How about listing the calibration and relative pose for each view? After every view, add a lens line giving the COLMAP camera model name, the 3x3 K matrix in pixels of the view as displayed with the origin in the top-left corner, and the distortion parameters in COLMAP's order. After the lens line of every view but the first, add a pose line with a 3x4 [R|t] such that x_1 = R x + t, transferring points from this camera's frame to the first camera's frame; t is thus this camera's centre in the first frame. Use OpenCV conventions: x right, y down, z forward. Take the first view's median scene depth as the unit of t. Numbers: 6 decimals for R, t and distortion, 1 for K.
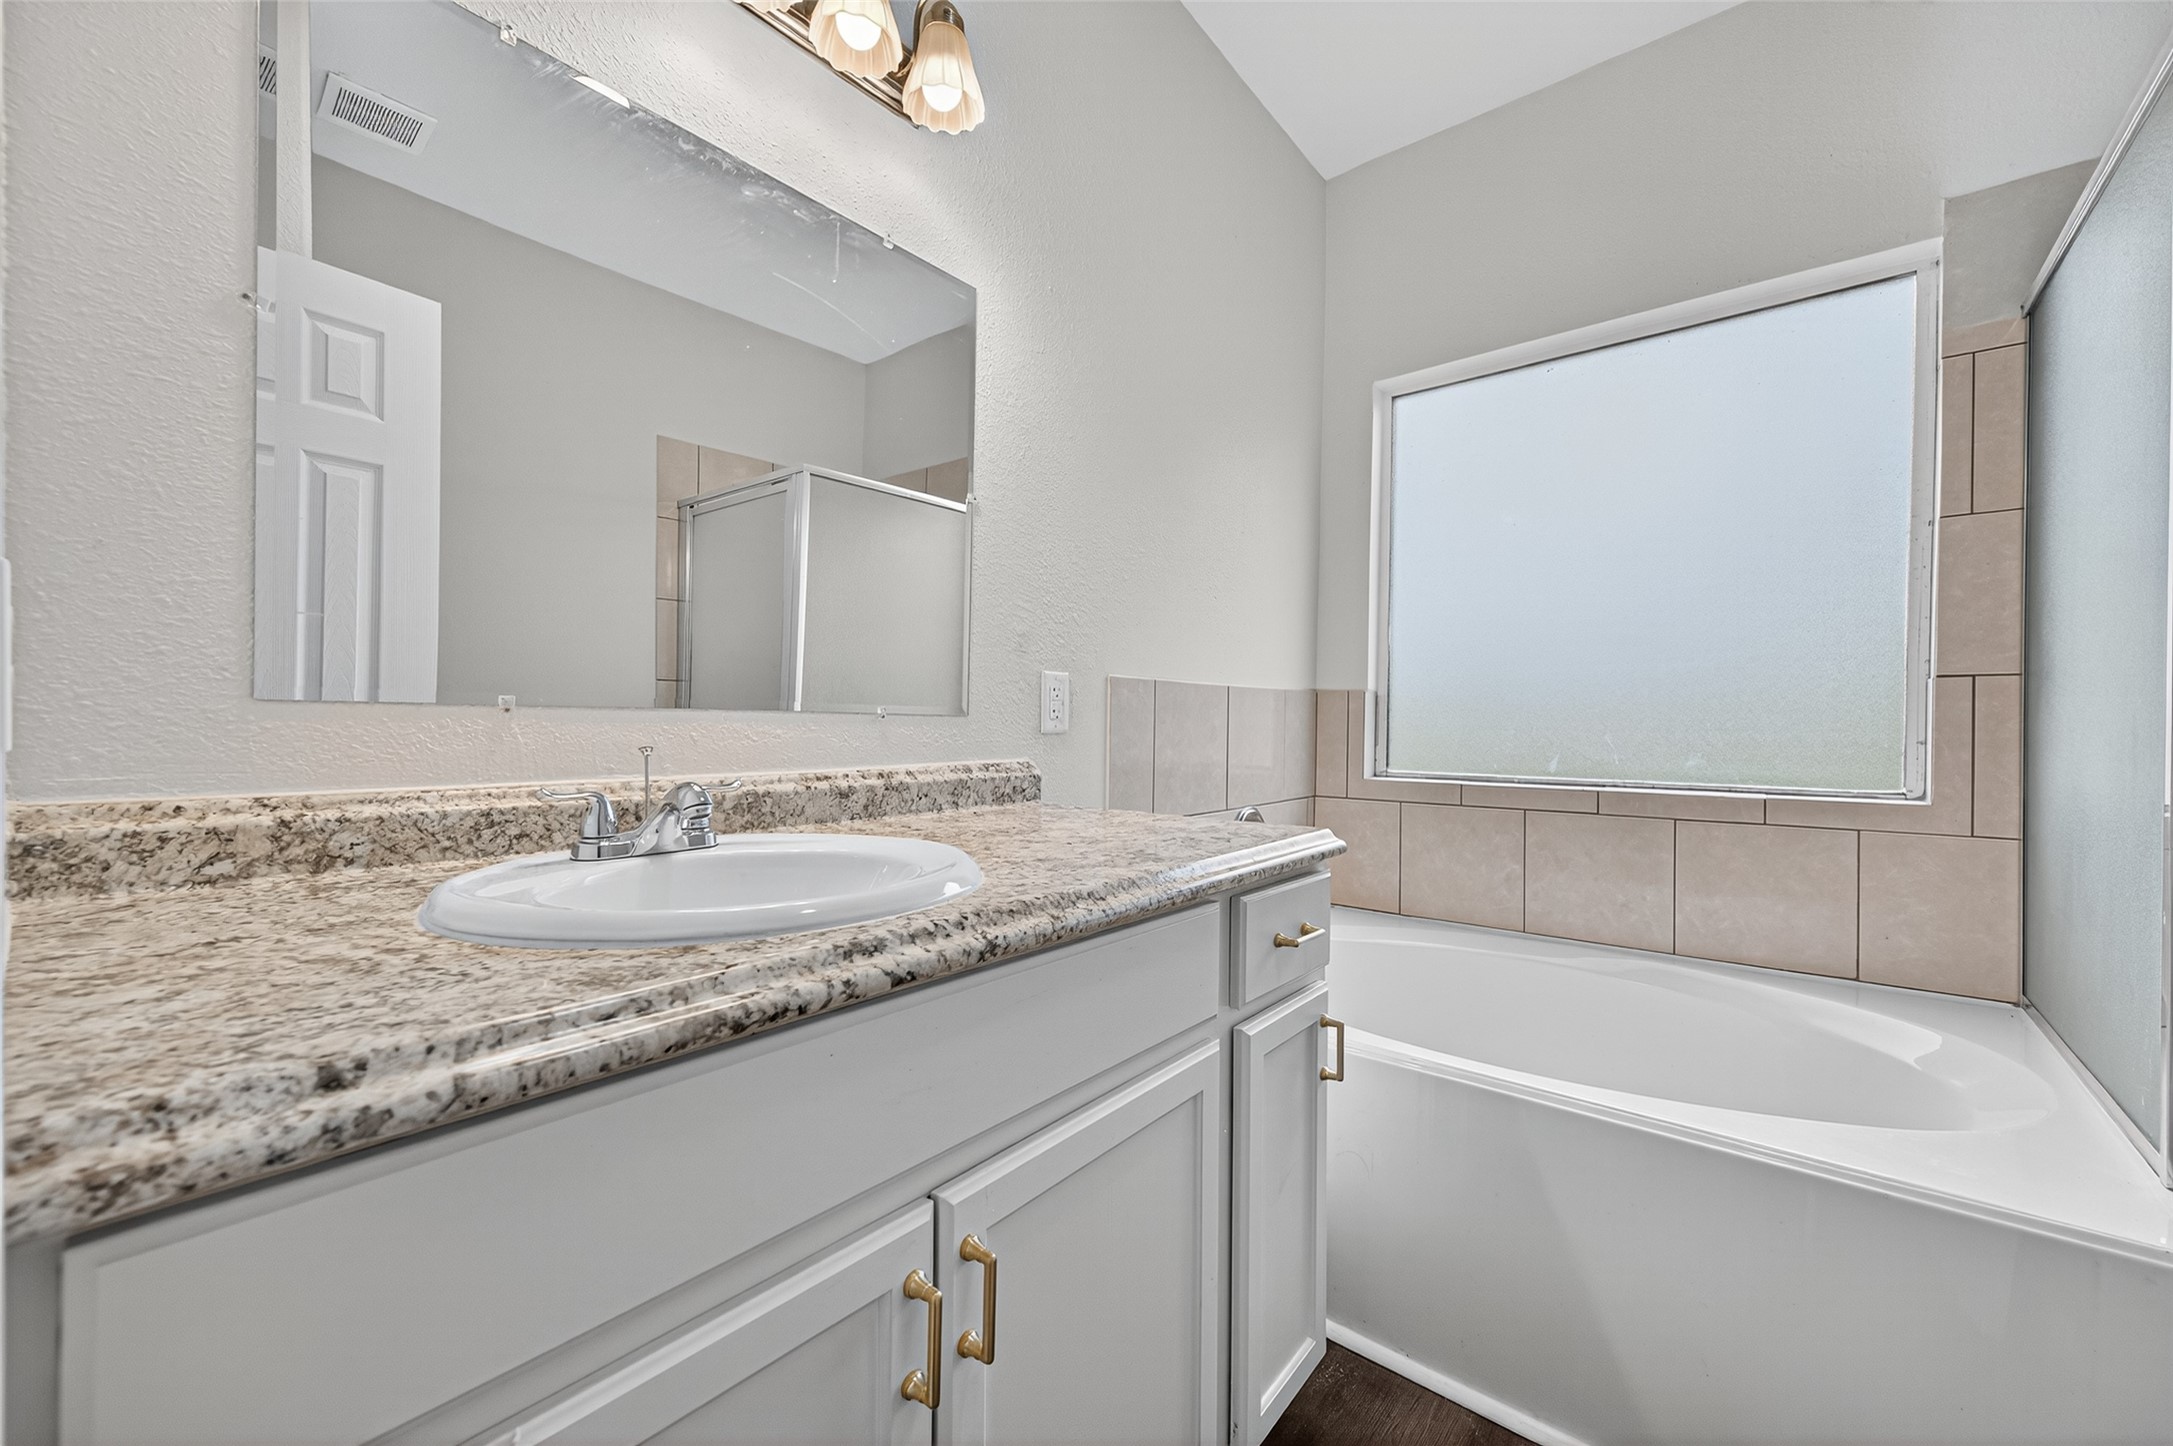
lens RADIAL K [[847.1, 0, 1075.6], [0, 847.1, 732.5], [0, 0, 1]] dist [0.006639, -0.001500]
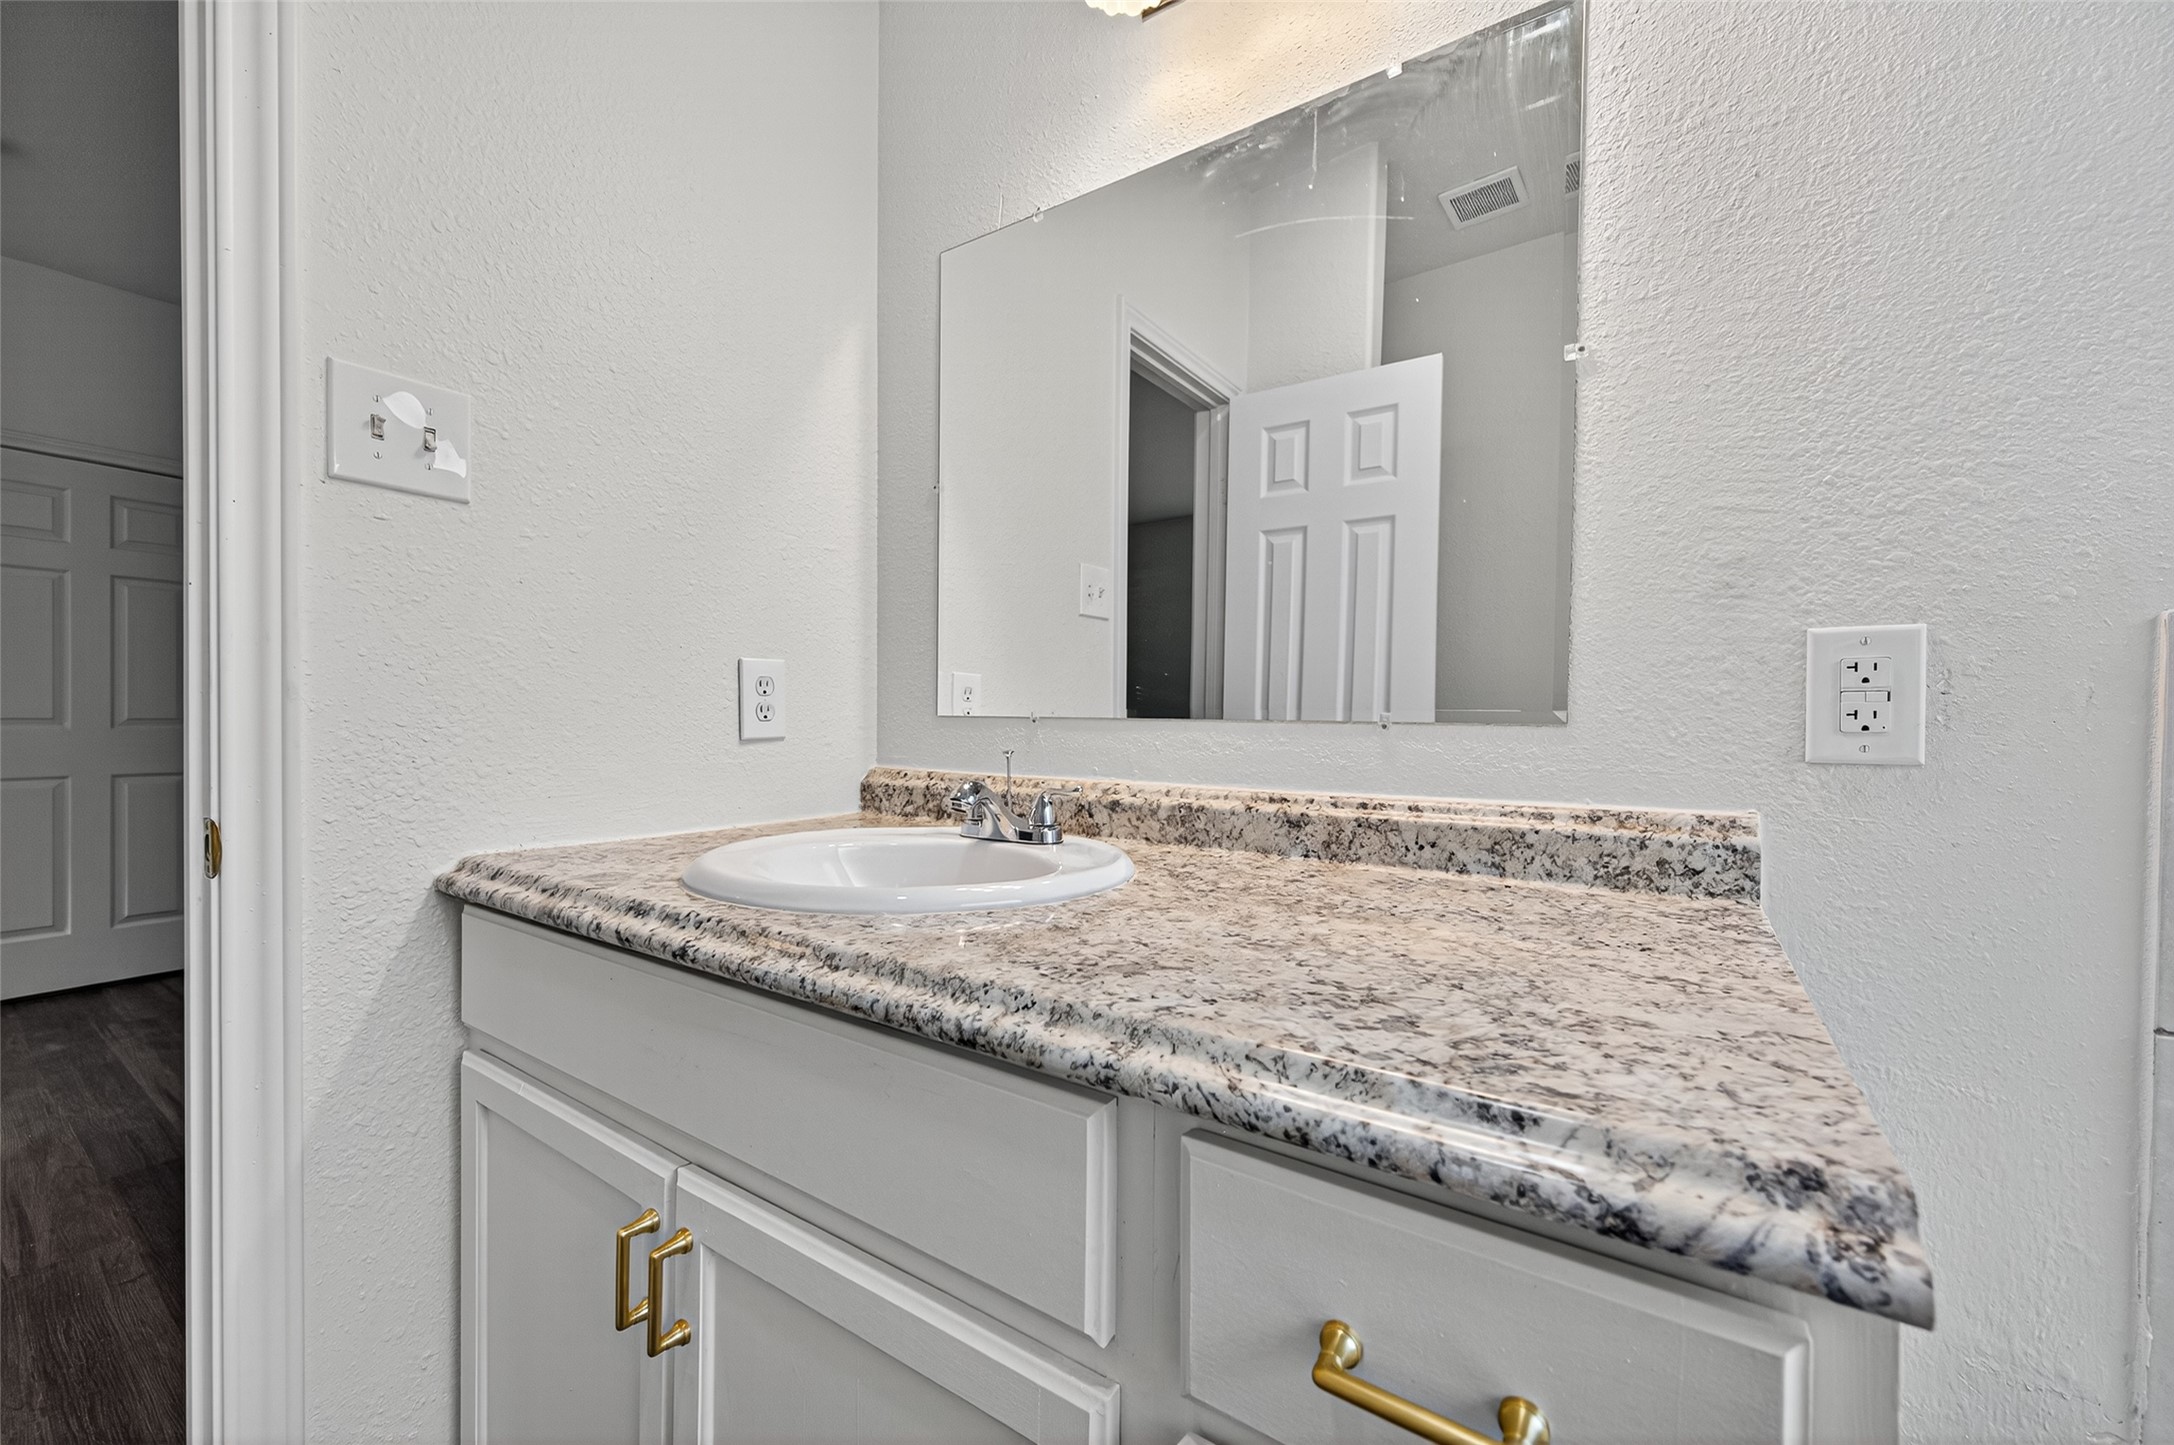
lens RADIAL K [[847.5, 0, 1091.3], [0, 847.5, 732.0], [0, 0, 1]] dist [0.006639, -0.001500]
pose [[0.108111, 0.006039, -0.994120, 0.599349], [-0.022926, 0.999731, 0.003580, -0.013742], [0.993874, 0.022404, 0.108221, 0.860992]]
